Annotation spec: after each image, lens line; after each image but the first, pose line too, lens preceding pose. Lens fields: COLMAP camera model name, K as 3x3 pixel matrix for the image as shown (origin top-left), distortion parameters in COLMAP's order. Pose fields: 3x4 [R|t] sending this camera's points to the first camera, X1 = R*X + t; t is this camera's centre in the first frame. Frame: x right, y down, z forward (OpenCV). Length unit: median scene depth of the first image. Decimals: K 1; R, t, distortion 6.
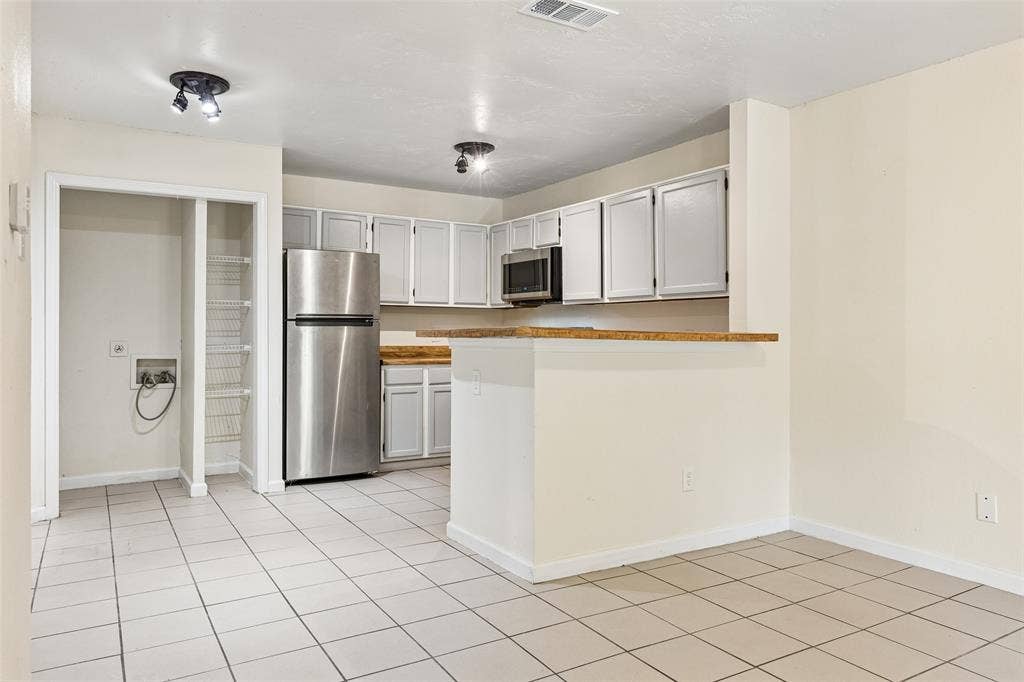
lens RADIAL K [[758.6, 0, 512.0], [0, 758.6, 341.0], [0, 0, 1]] dist [-0.003420, -0.001456]
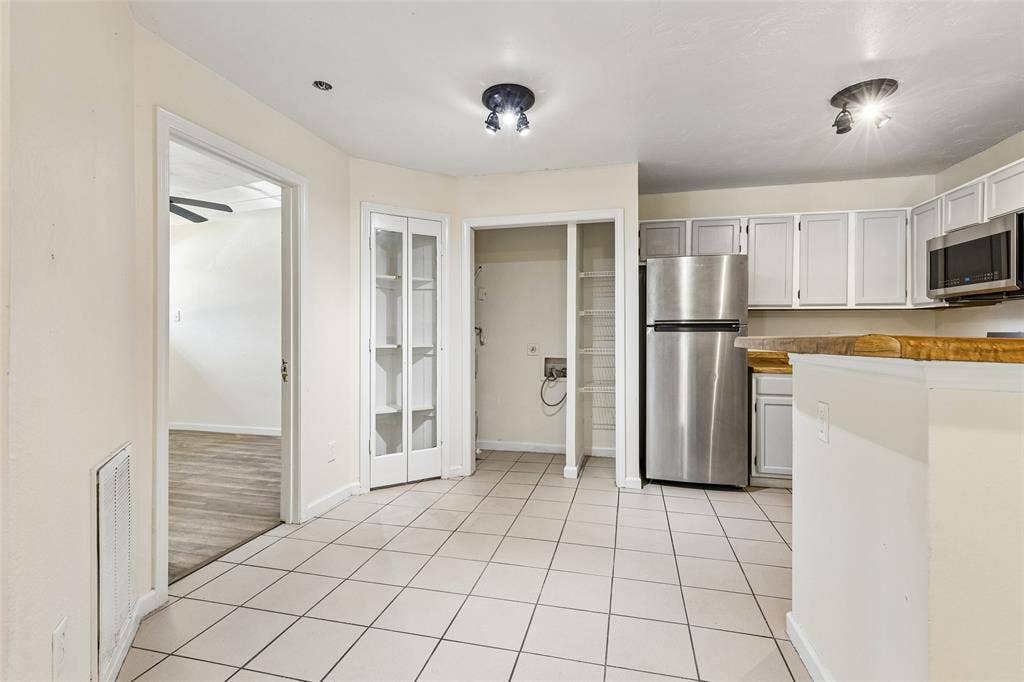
lens RADIAL K [[463.6, 0, 513.8], [0, 463.6, 333.7], [0, 0, 1]] dist [-0.000575, -0.000380]
pose [[0.695331, -0.000477, -0.718689, 0.035092], [-0.009174, 0.999912, -0.009540, -0.008513], [0.718631, 0.013227, 0.695266, 0.384696]]
